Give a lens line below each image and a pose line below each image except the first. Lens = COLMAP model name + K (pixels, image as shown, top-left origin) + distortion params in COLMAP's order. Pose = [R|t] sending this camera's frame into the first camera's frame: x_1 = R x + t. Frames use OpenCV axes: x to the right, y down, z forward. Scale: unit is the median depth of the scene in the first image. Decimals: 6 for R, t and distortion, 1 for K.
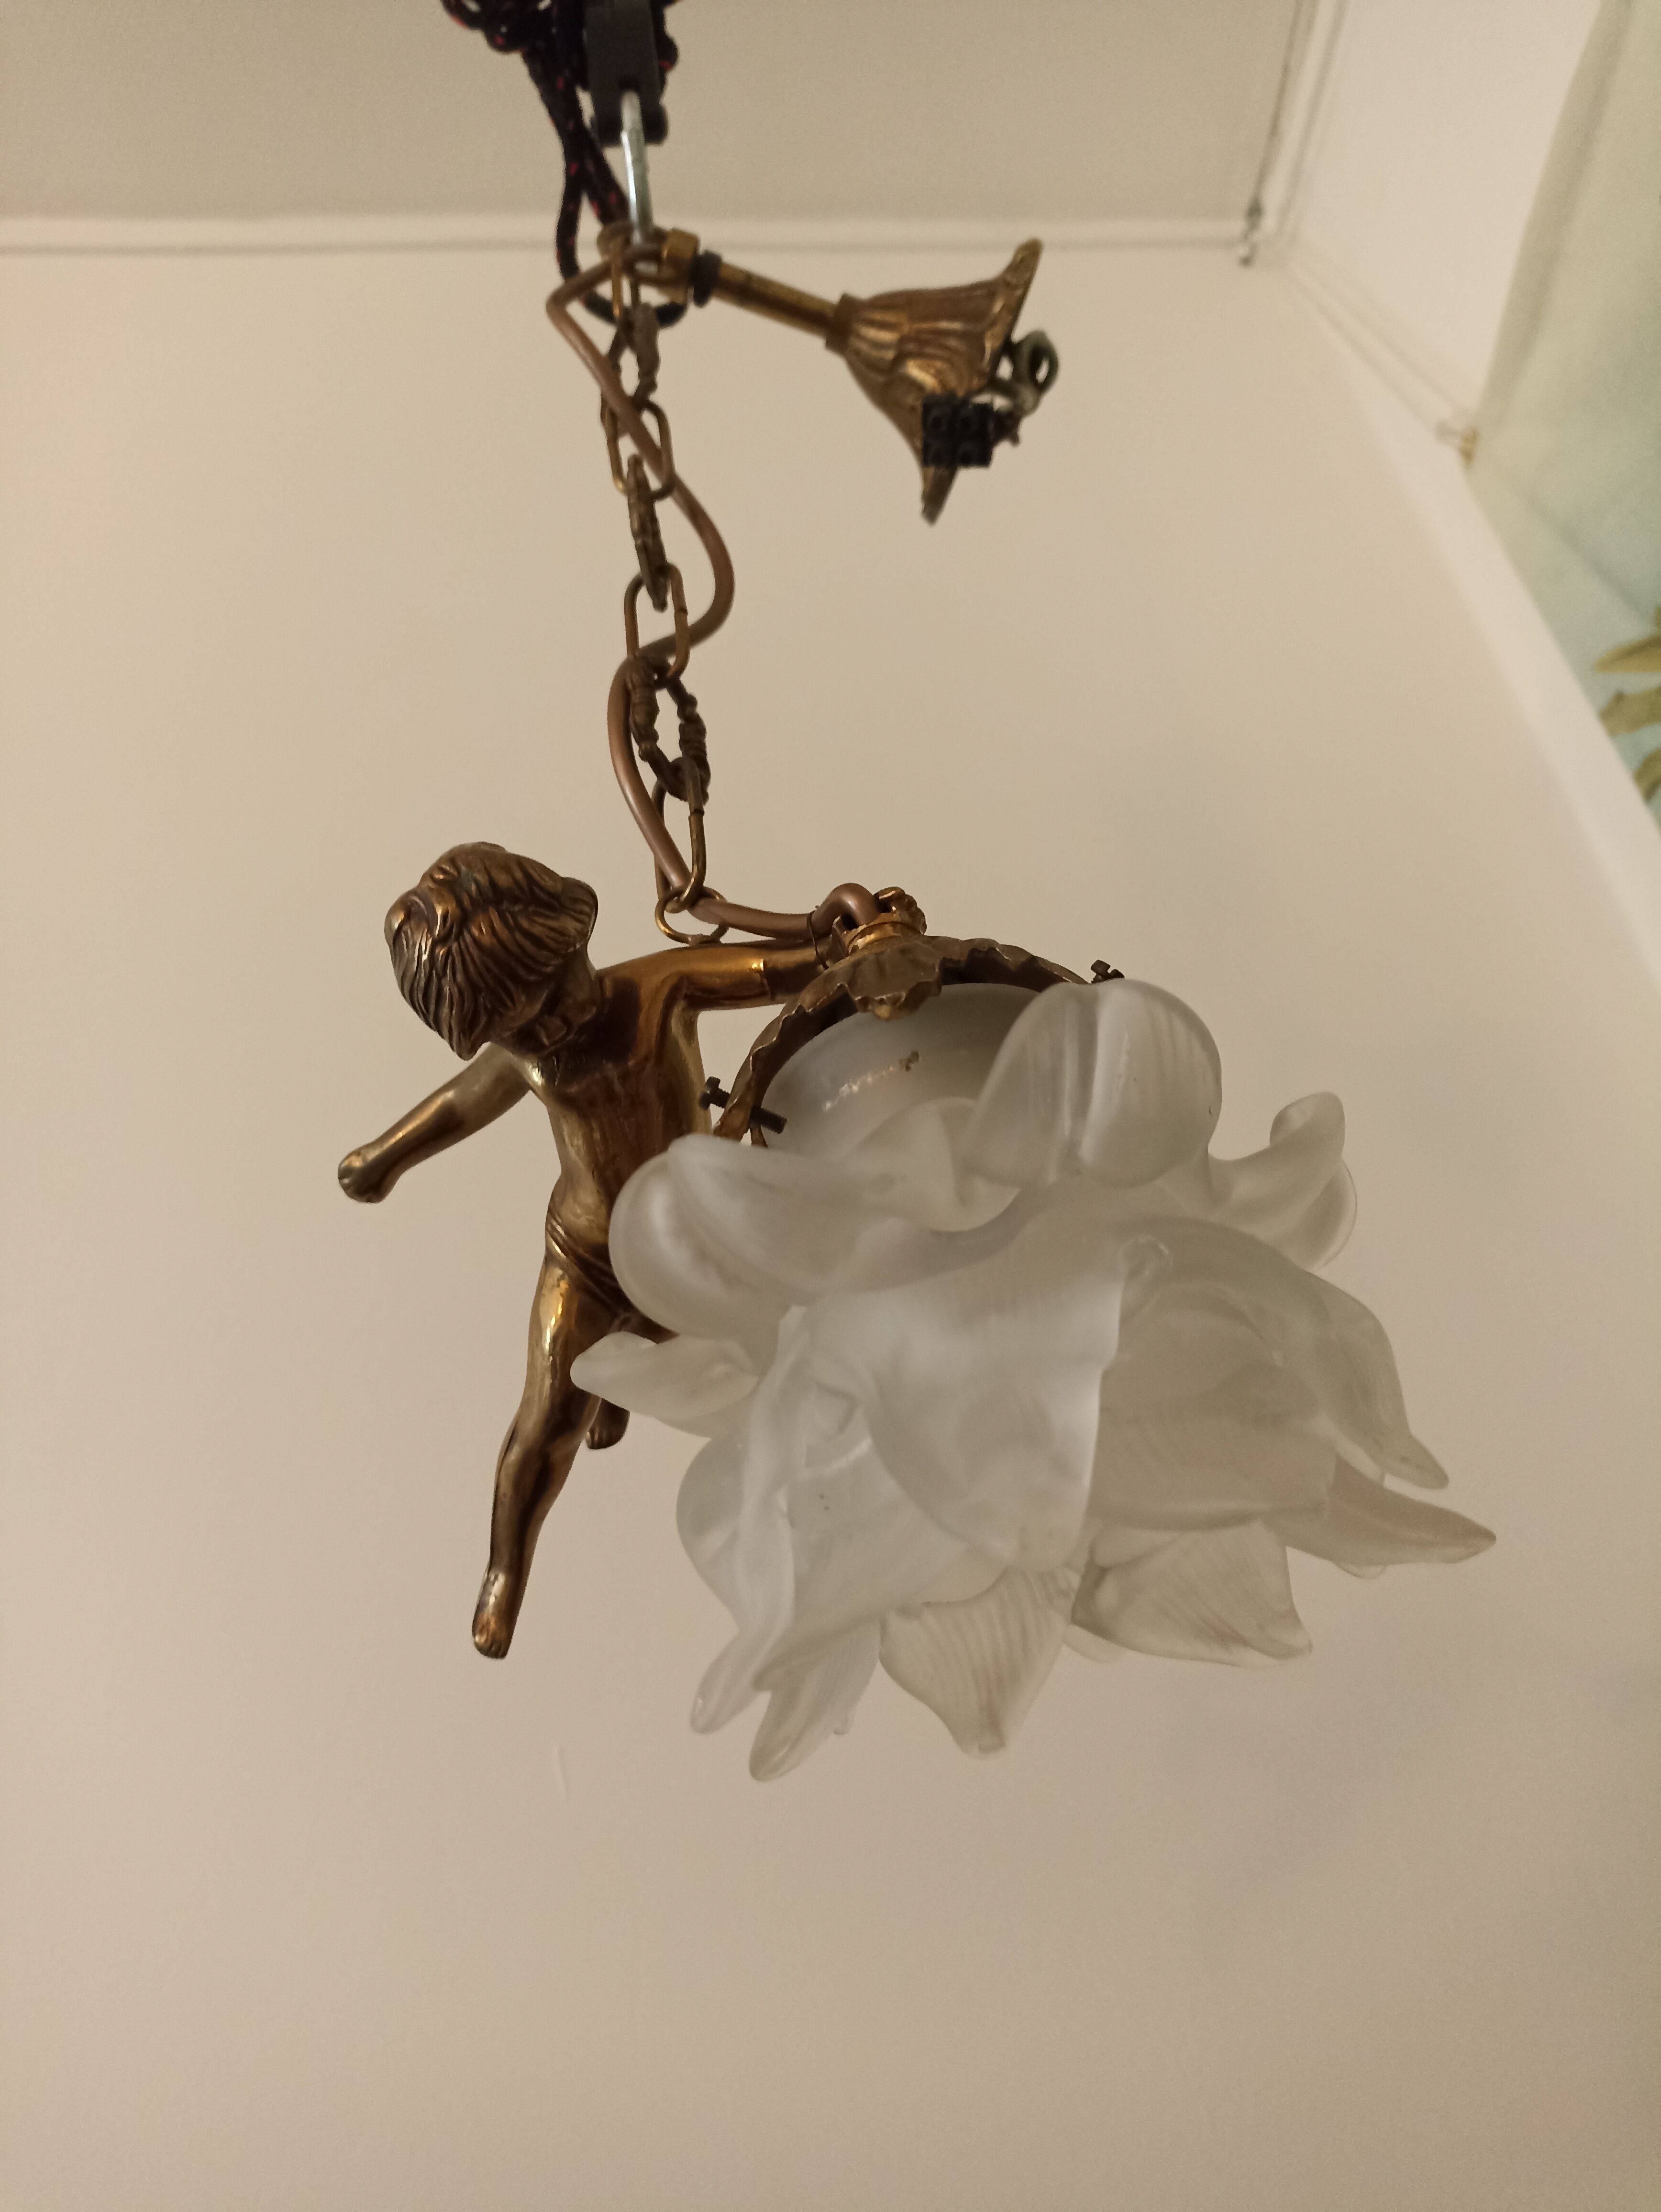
lens RADIAL K [[1763.4, 0, 807.1], [0, 1763.4, 1111.5], [0, 0, 1]] dist [0.052328, -0.030037]
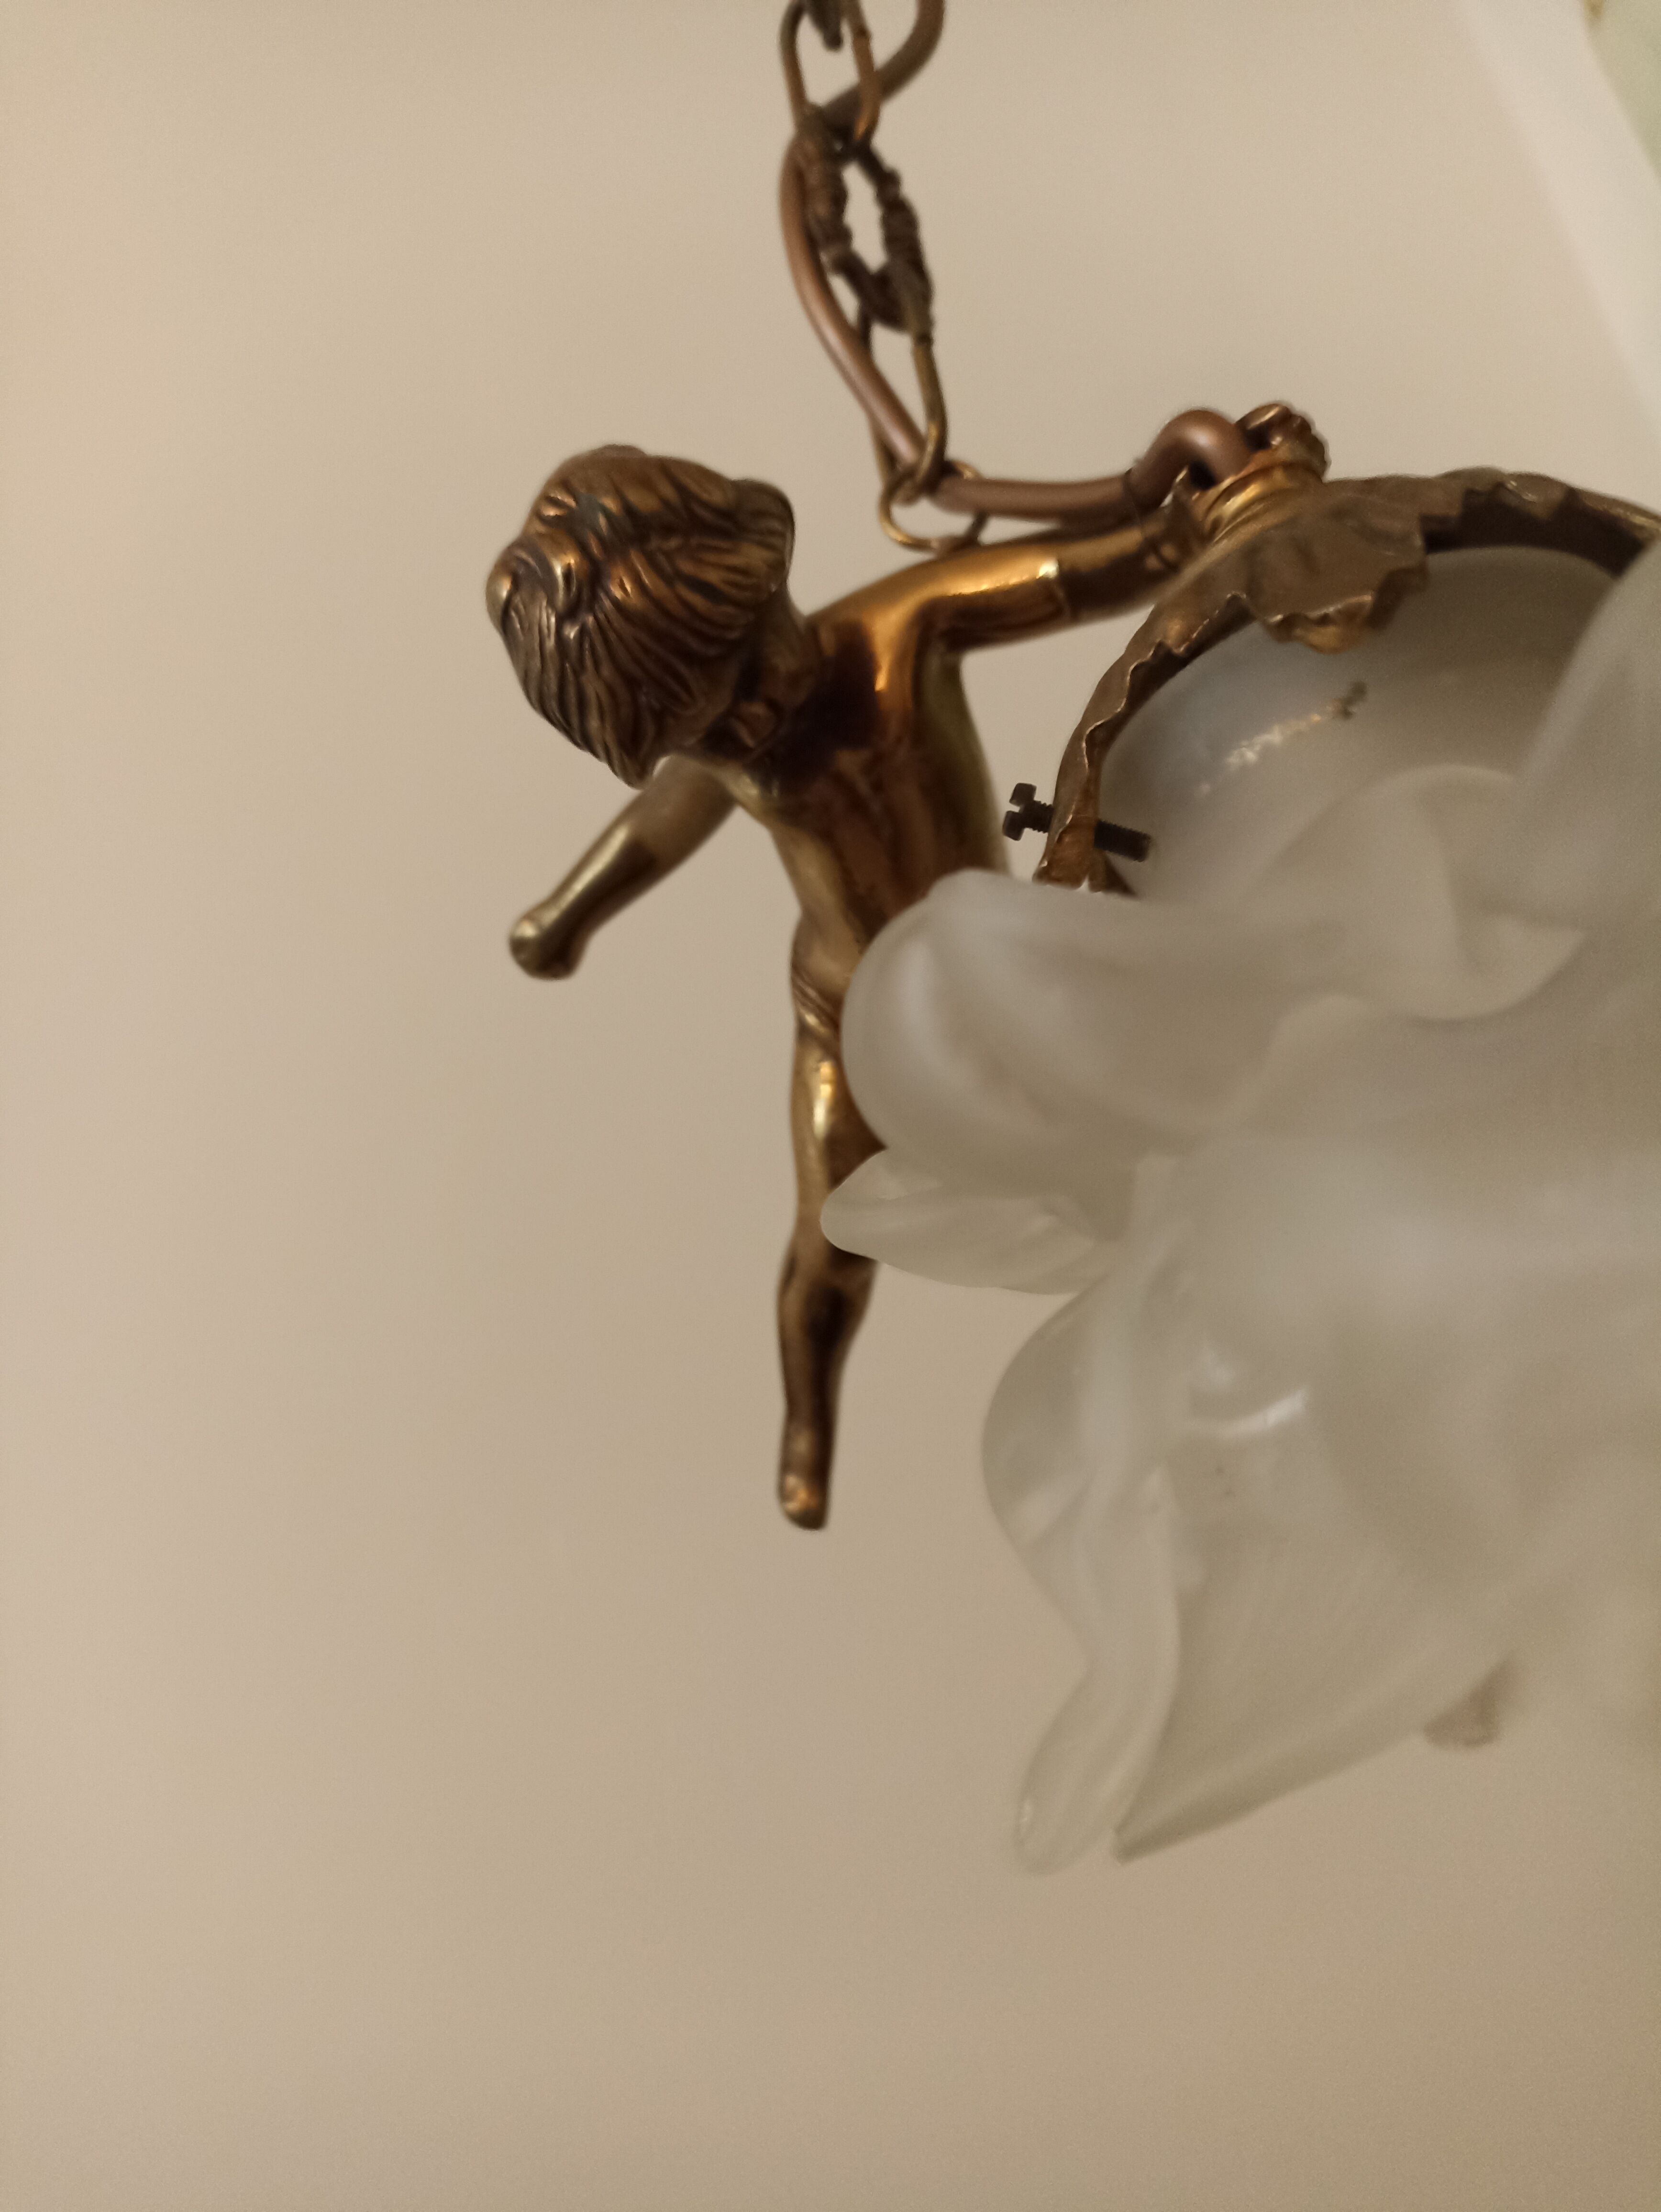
lens RADIAL K [[1763.4, 0, 811.7], [0, 1763.4, 1107.5], [0, 0, 1]] dist [0.052328, -0.030037]
pose [[0.980161, -0.110469, -0.164566, -0.029635], [0.143834, 0.967690, 0.207094, -0.042124], [0.136371, -0.226656, 0.964381, 0.331599]]
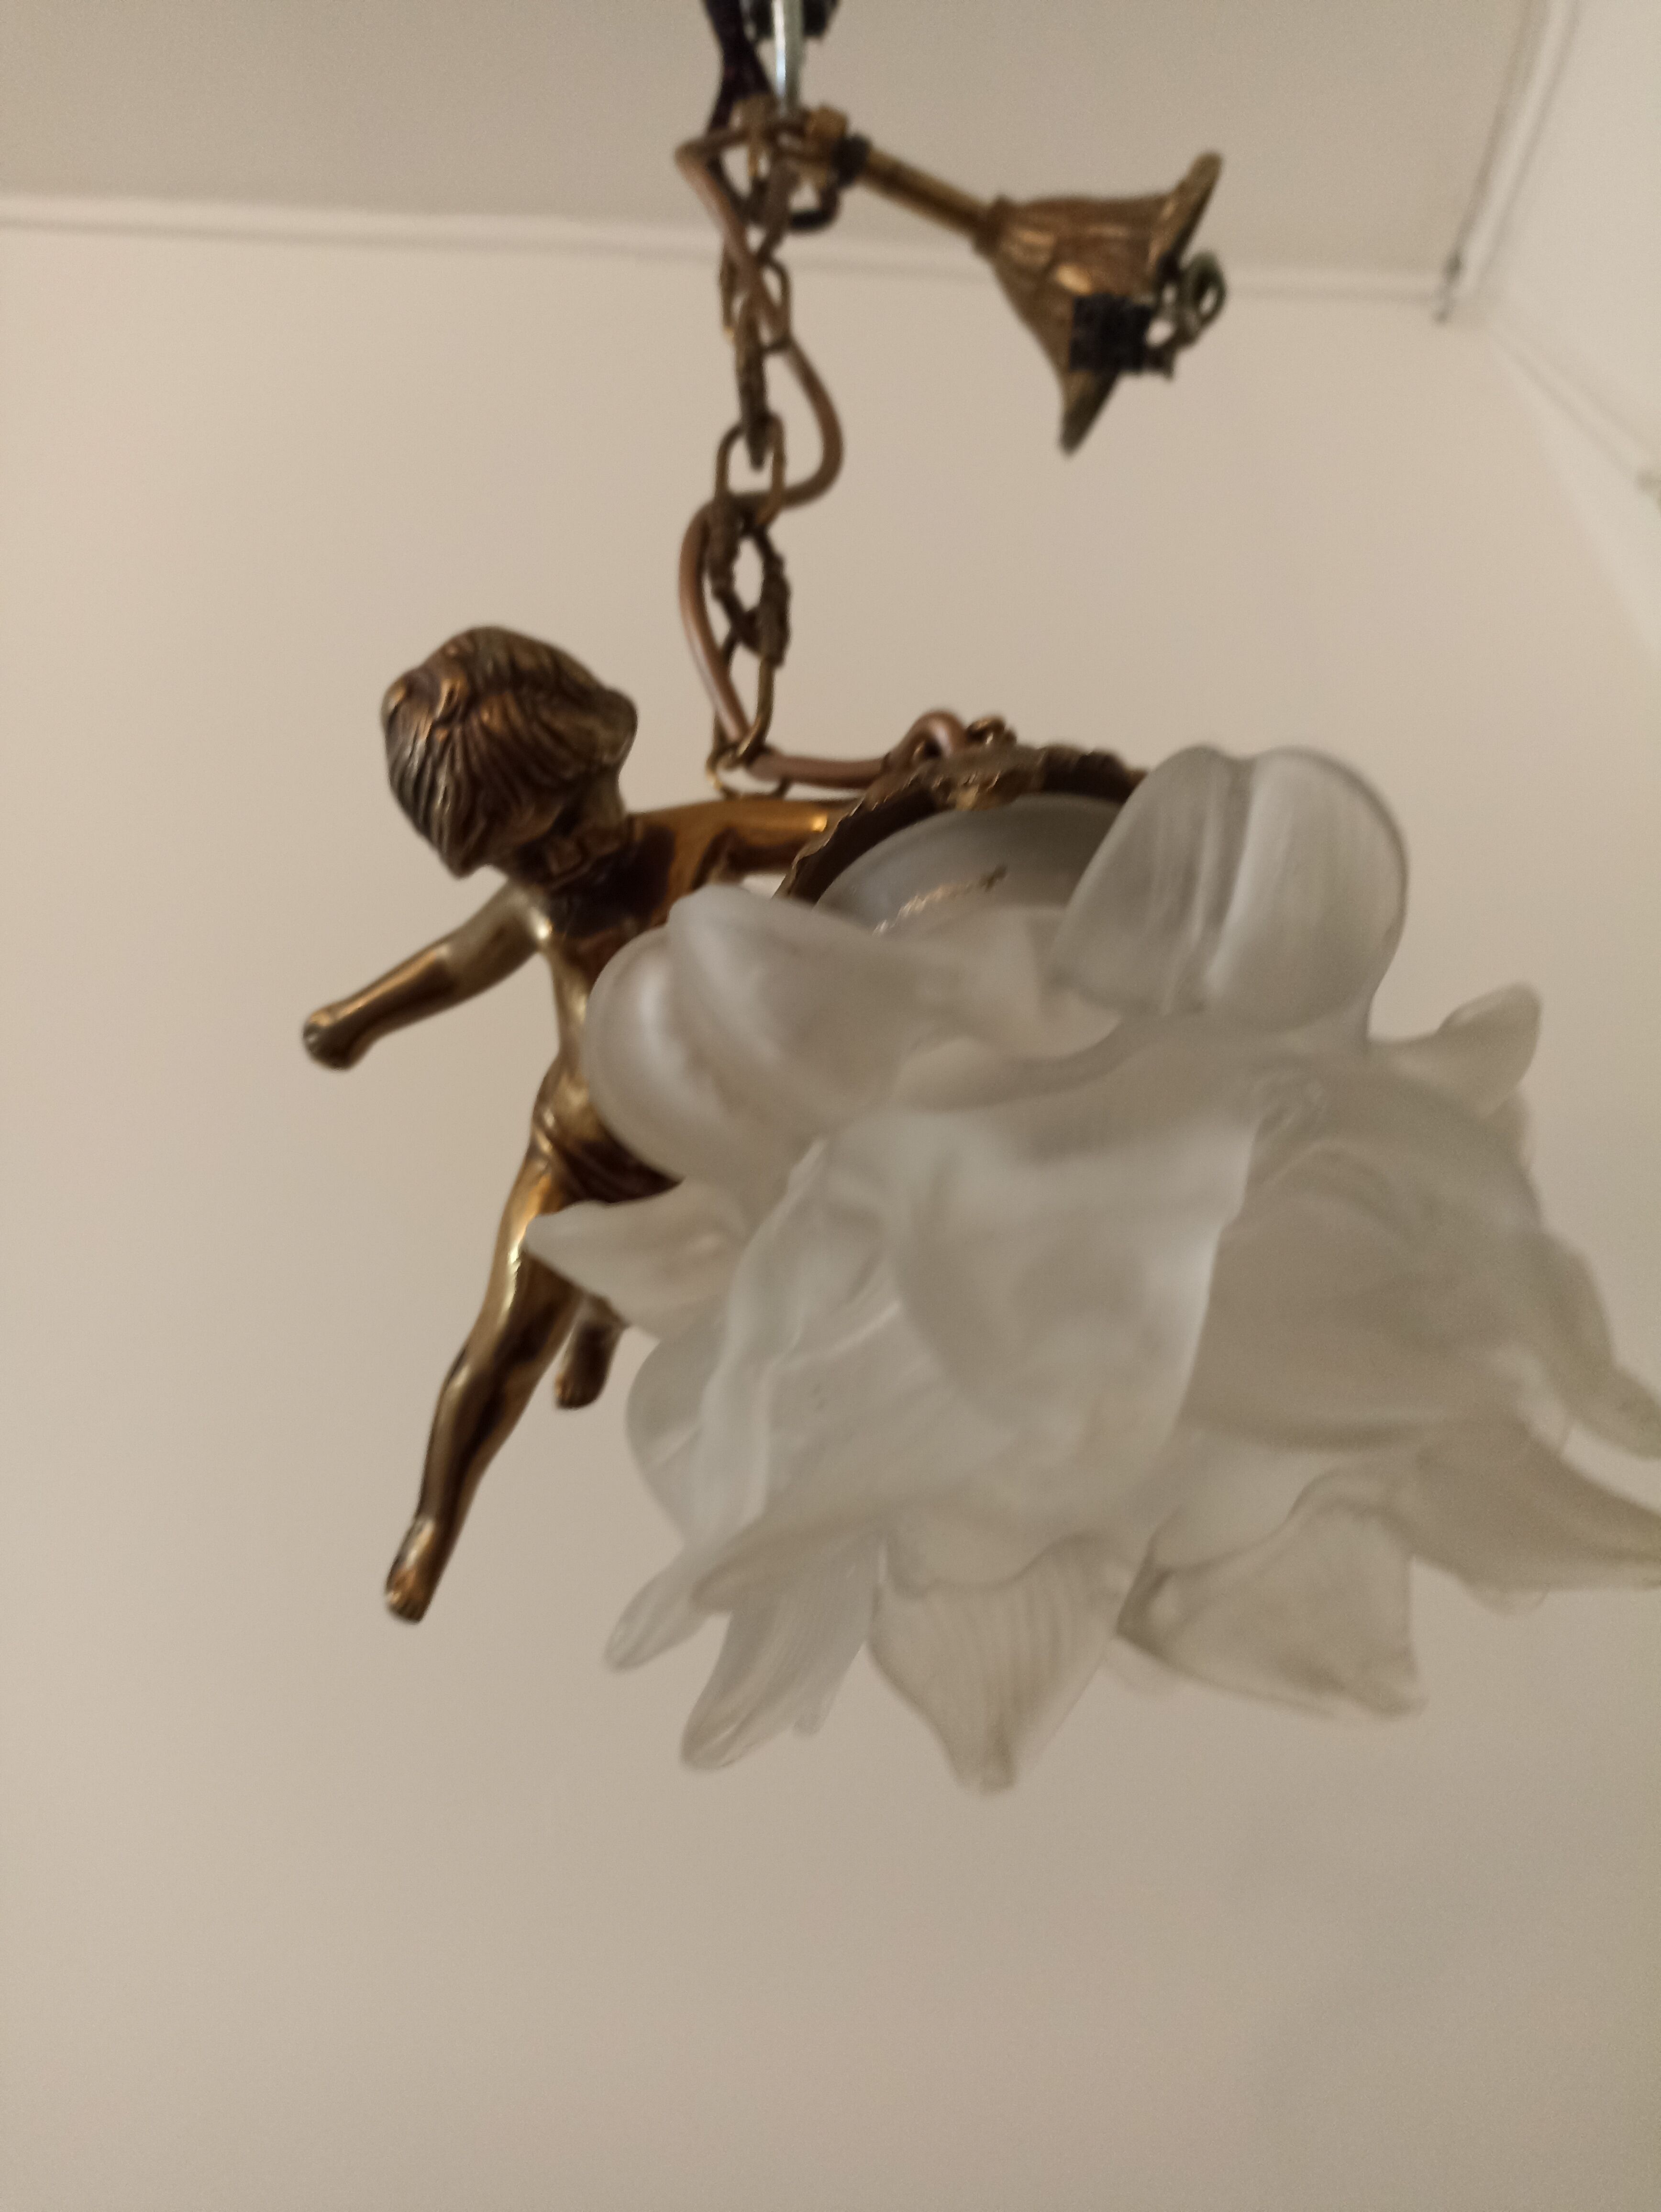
lens RADIAL K [[1763.4, 0, 806.9], [0, 1763.4, 1101.3], [0, 0, 1]] dist [0.052328, -0.030037]
pose [[0.992731, 0.115351, -0.034345, 0.012021], [-0.117331, 0.991114, -0.062658, 0.111355], [0.026812, 0.066232, 0.997444, 0.184413]]
